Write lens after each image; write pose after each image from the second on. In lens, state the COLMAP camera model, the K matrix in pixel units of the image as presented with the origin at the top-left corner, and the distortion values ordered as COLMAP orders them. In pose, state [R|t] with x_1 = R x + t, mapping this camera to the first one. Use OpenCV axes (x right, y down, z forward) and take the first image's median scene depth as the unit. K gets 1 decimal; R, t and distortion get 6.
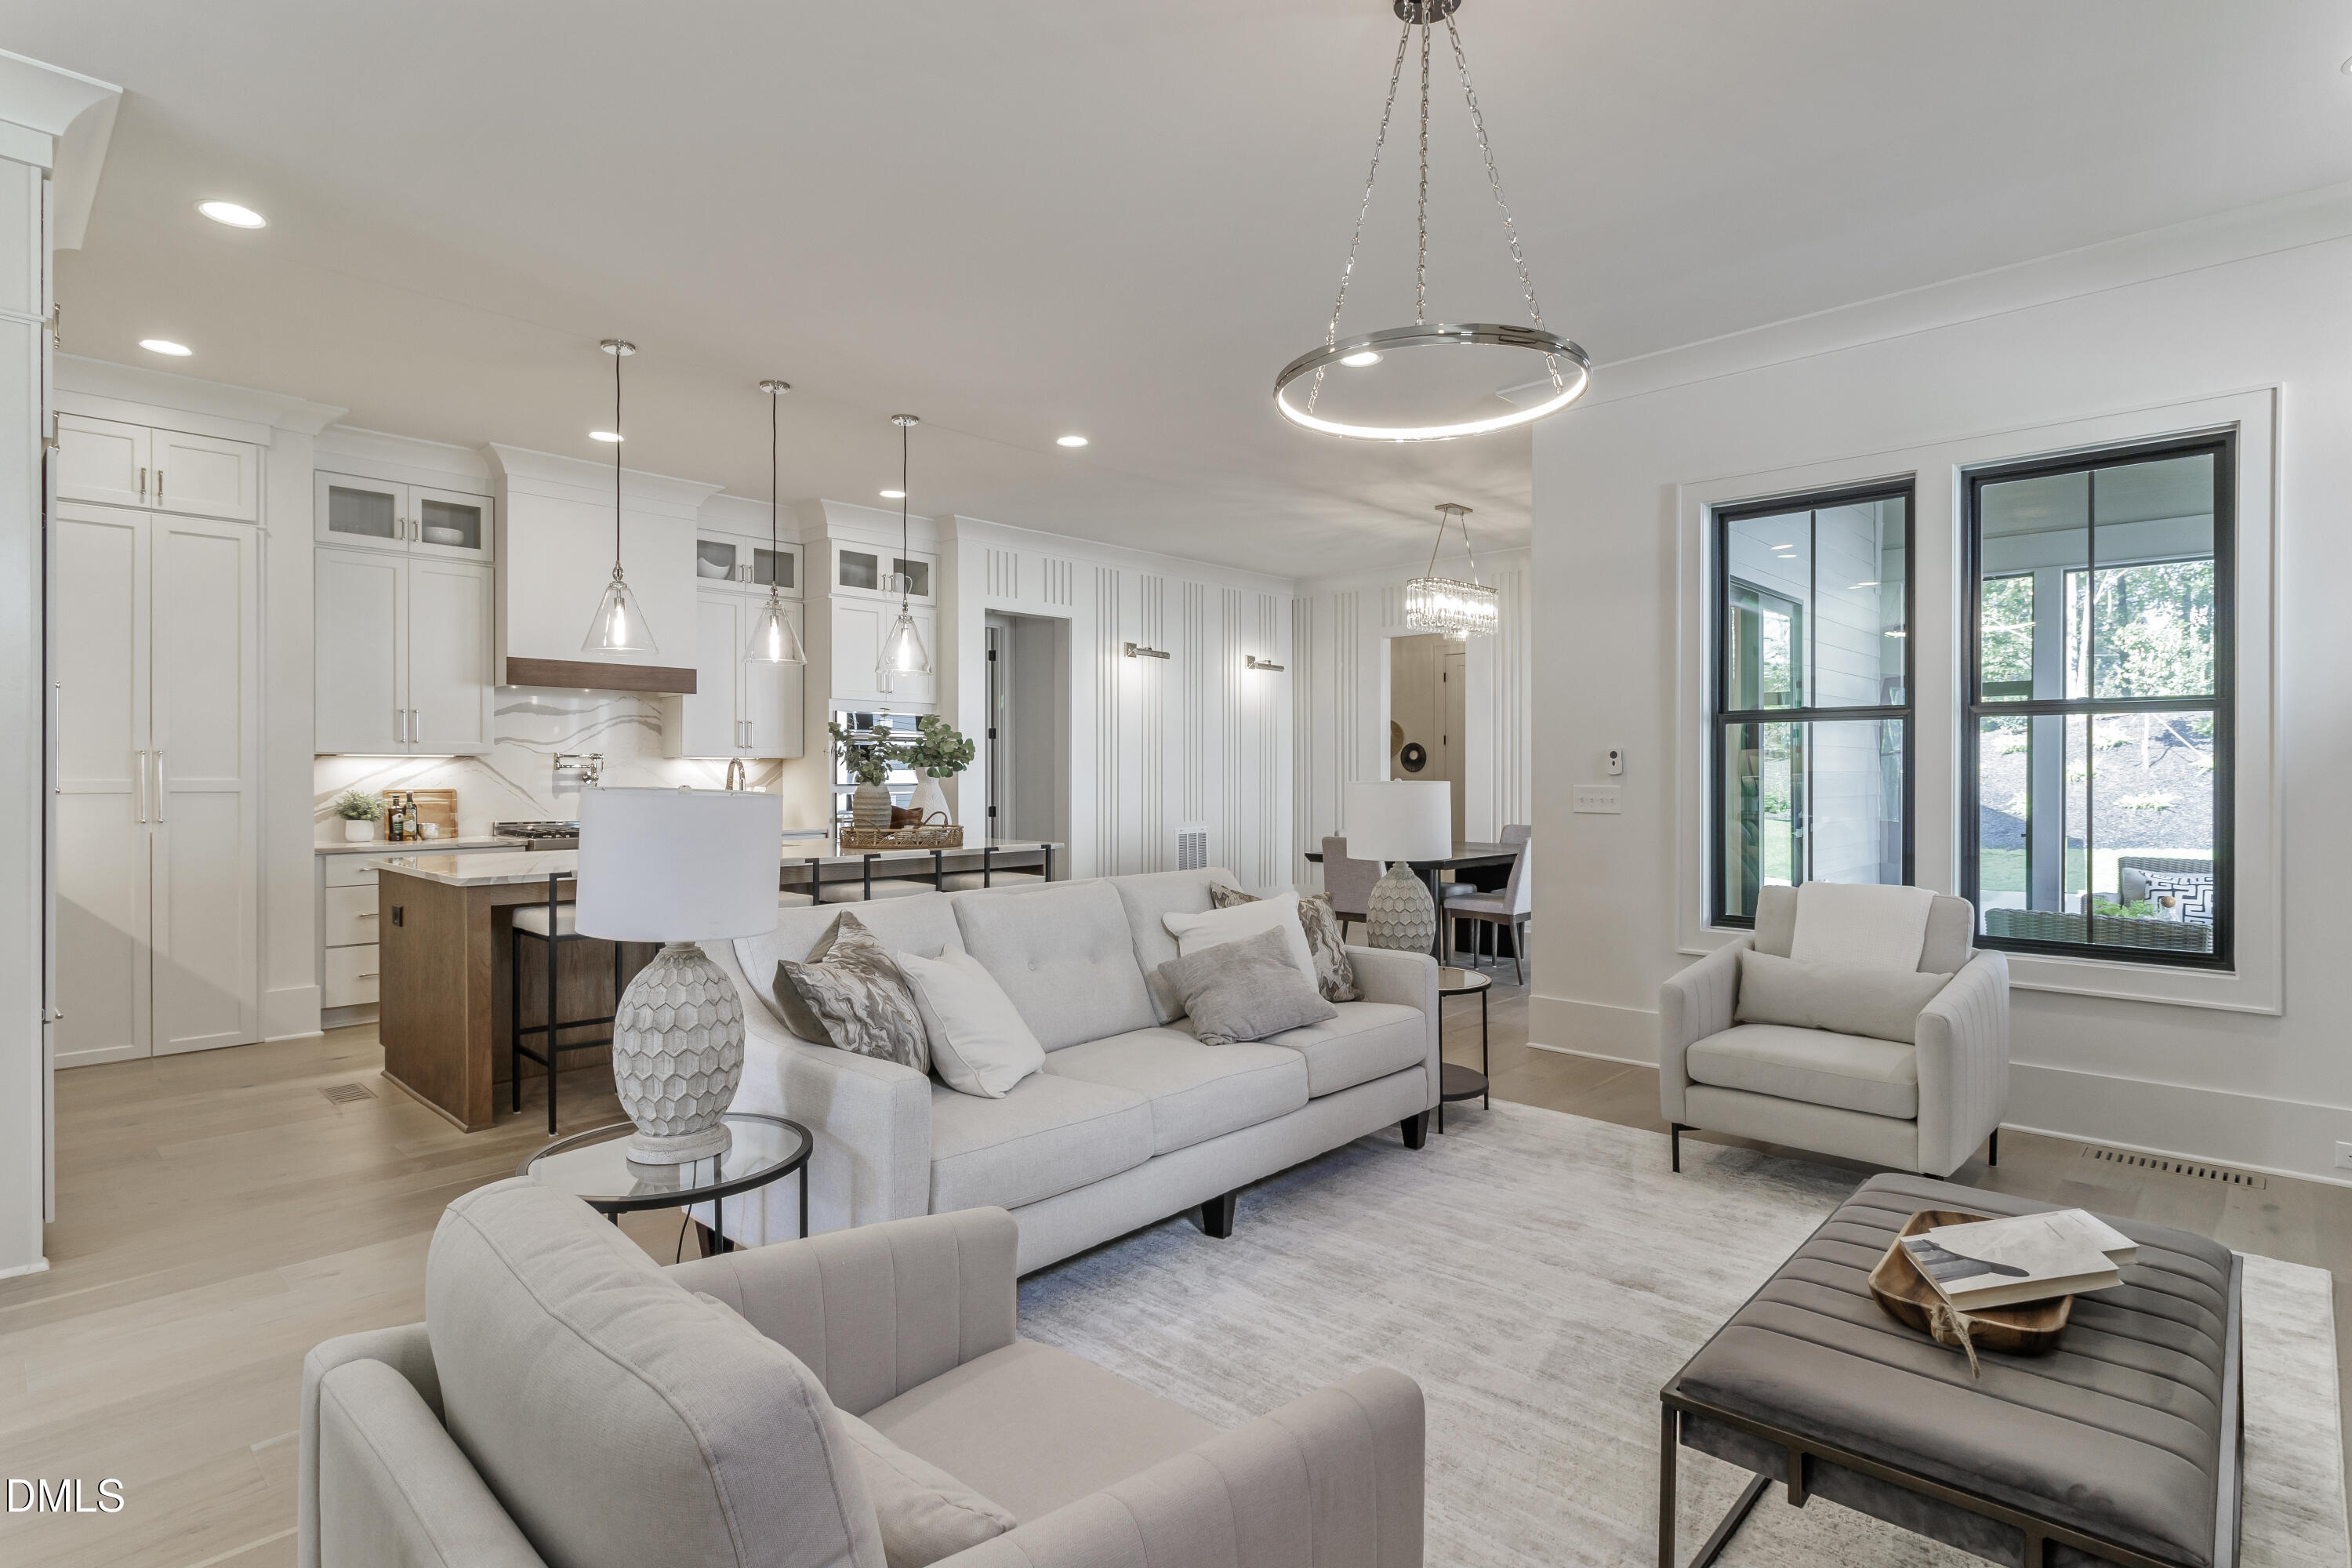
lens RADIAL K [[1180.7, 0, 1176.0], [0, 1180.7, 784.0], [0, 0, 1]] dist [-0.004372, -0.001279]
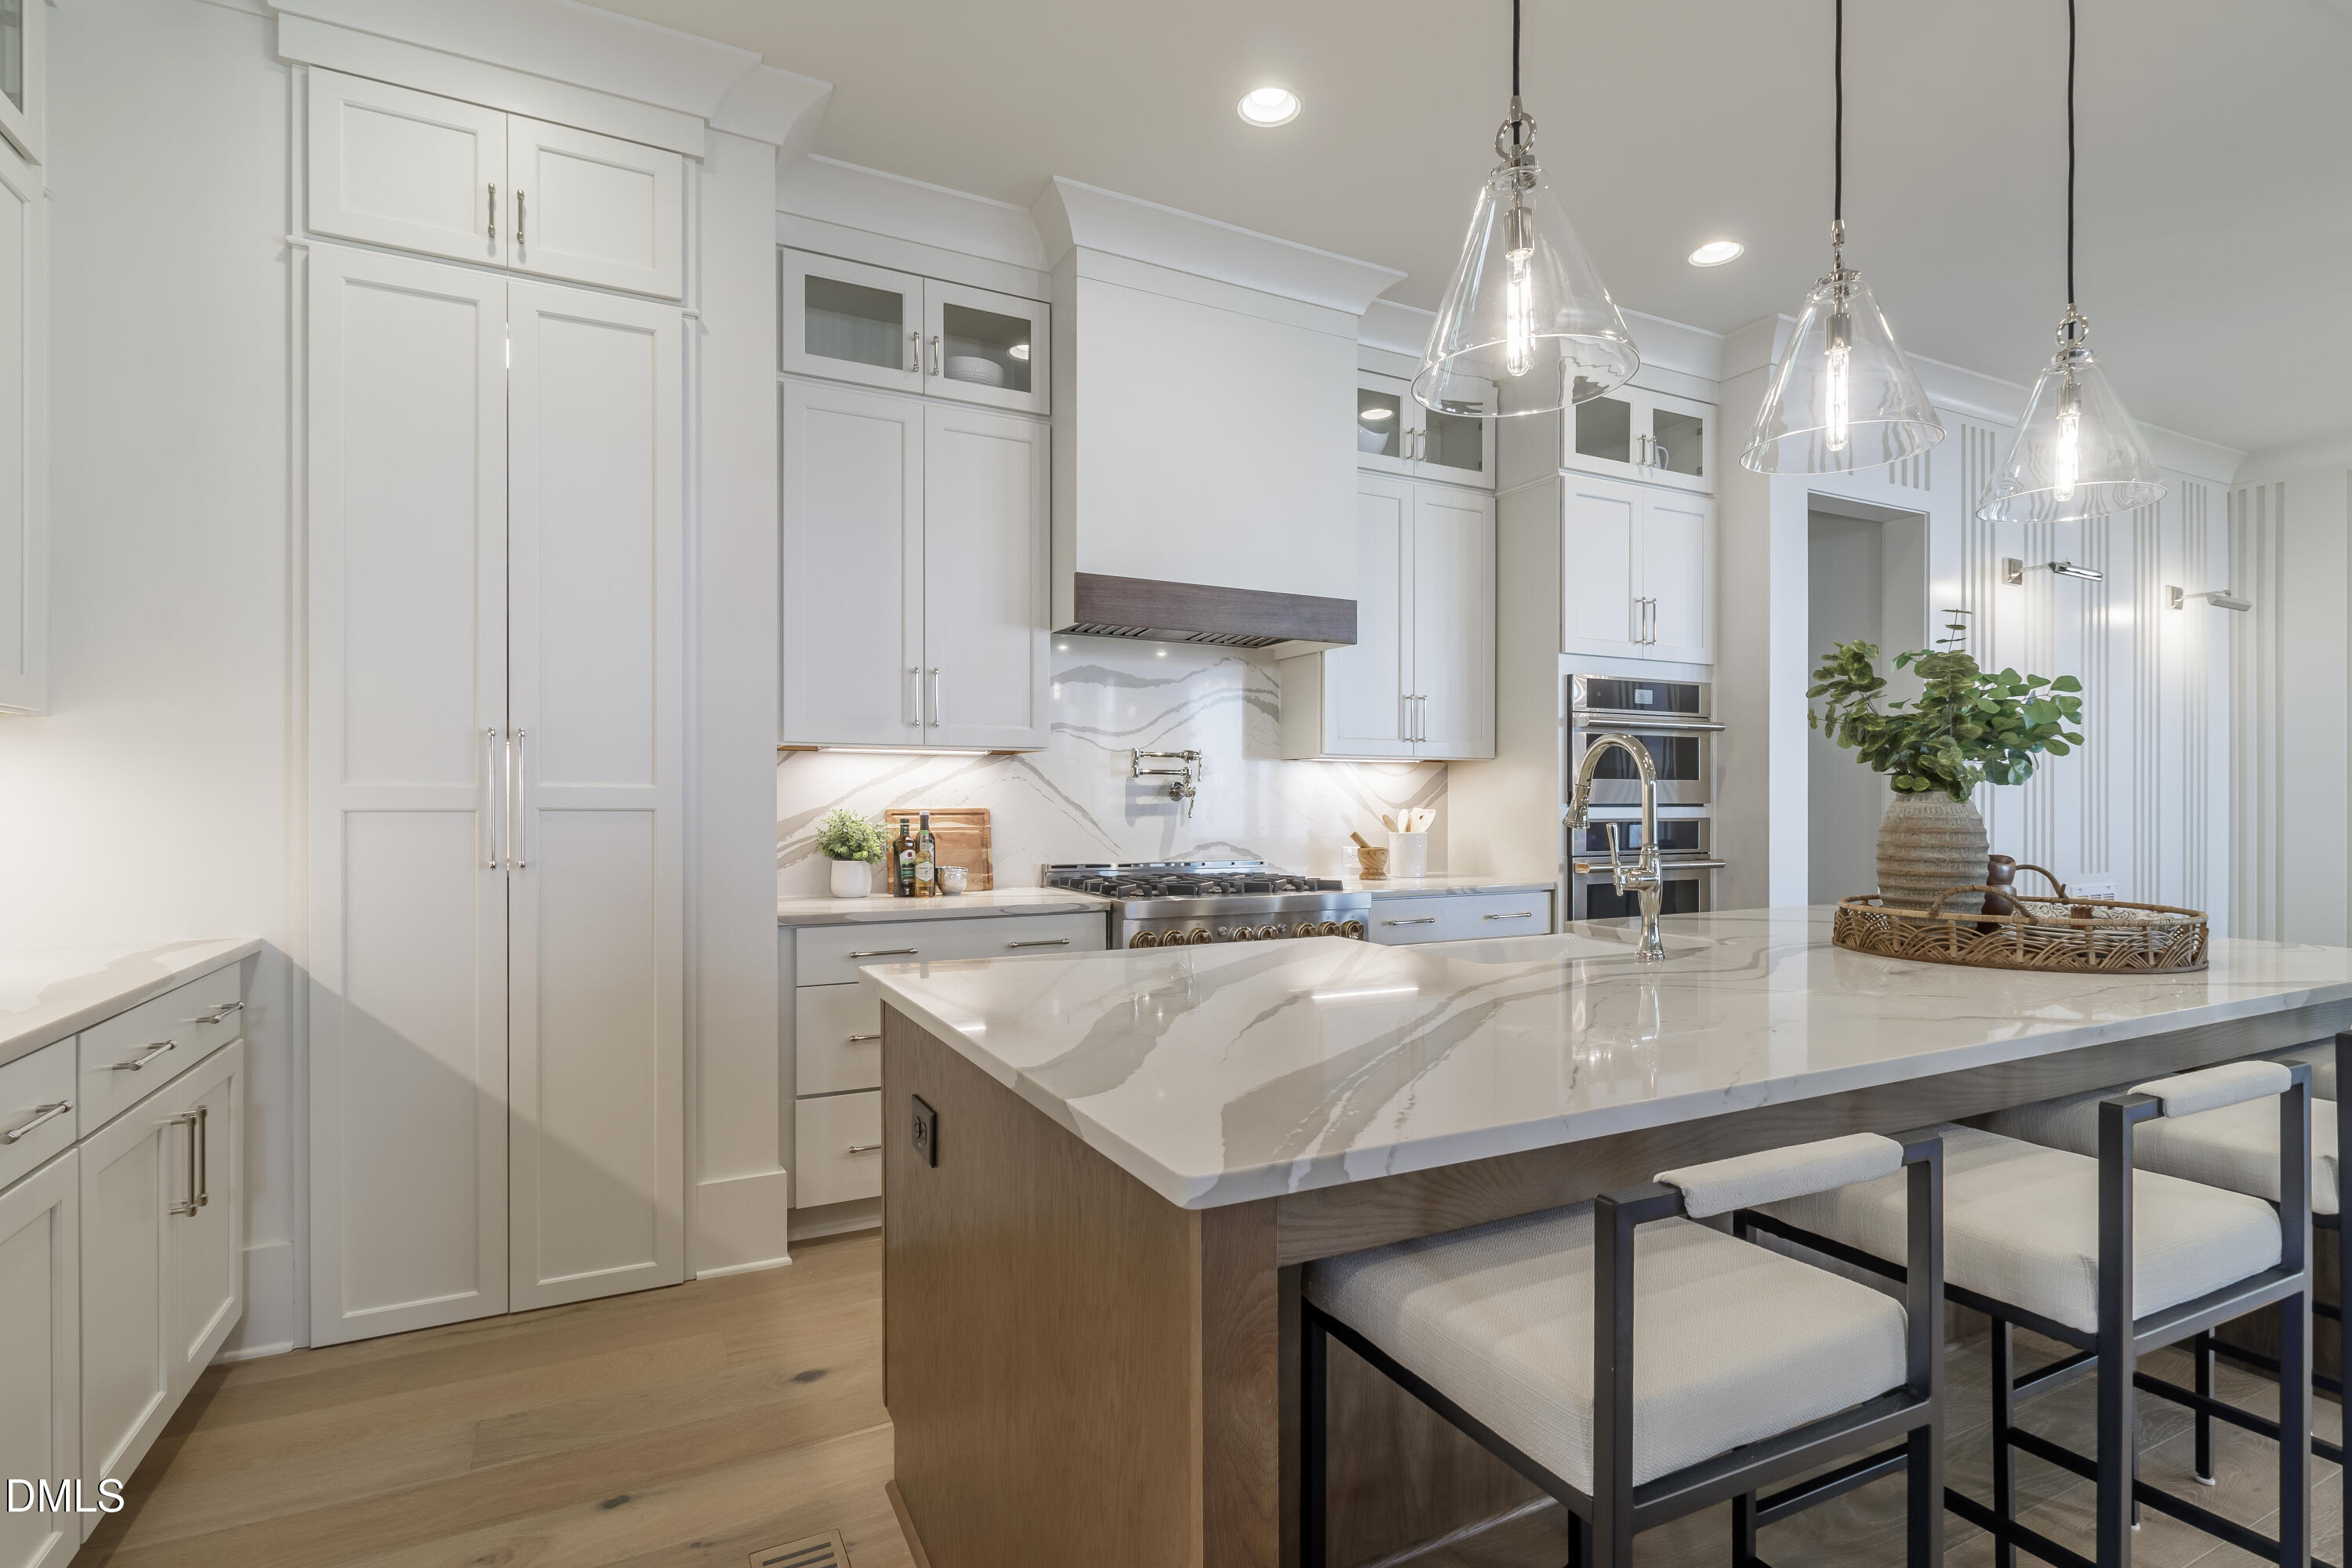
lens RADIAL K [[1155.6, 0, 1180.6], [0, 1155.6, 828.9], [0, 0, 1]] dist [-0.022575, -0.000829]
pose [[0.943413, 0.007318, -0.331539, -0.334790], [-0.002918, 0.999901, 0.013766, 0.006400], [0.331607, -0.012020, 0.943341, 0.493515]]
